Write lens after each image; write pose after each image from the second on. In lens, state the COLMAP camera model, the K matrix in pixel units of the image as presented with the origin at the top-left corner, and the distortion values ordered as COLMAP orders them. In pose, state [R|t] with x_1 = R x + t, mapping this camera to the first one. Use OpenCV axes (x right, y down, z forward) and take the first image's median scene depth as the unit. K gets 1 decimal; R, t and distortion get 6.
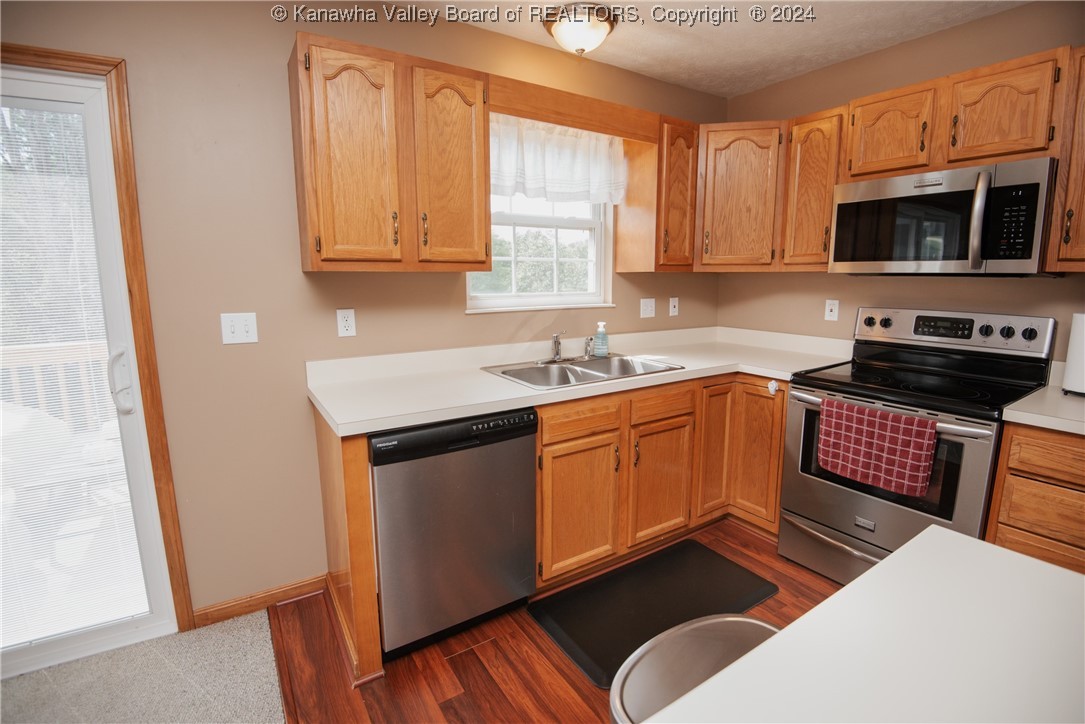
lens RADIAL K [[495.8, 0, 537.3], [0, 495.8, 355.1], [0, 0, 1]] dist [-0.024628, -0.010420]
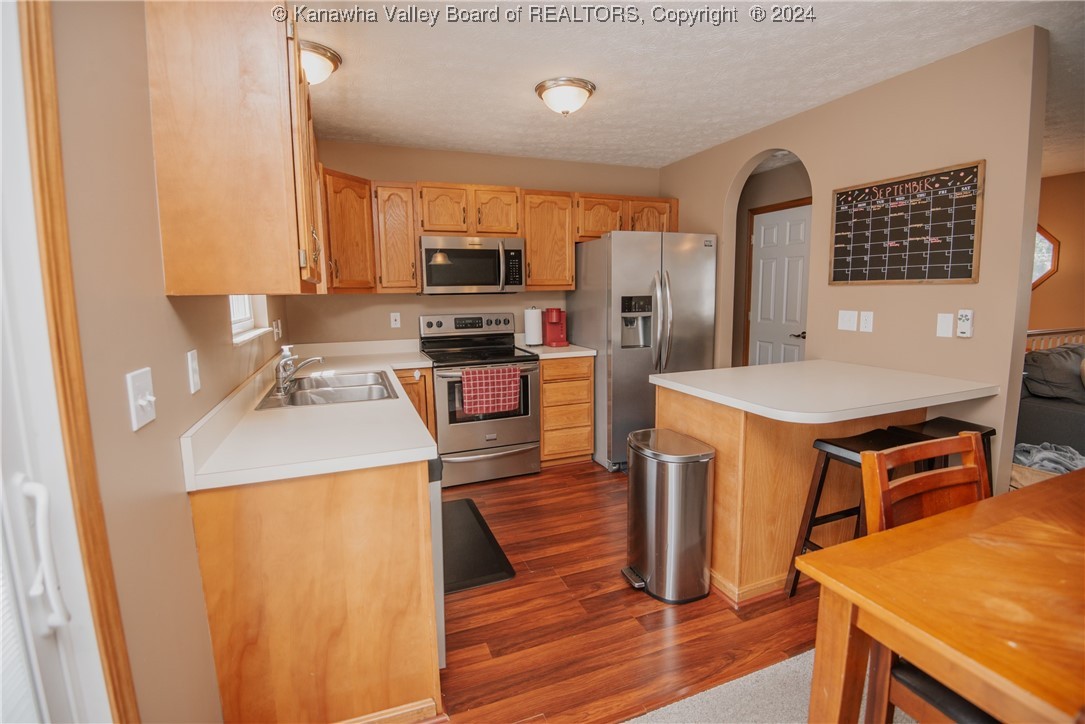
lens RADIAL K [[495.8, 0, 545.9], [0, 495.8, 356.3], [0, 0, 1]] dist [-0.024628, -0.010420]
pose [[0.189089, -0.126934, 0.973721, -0.897708], [0.168208, 0.981140, 0.095237, -0.064856], [-0.967446, 0.145780, 0.206874, 0.381571]]
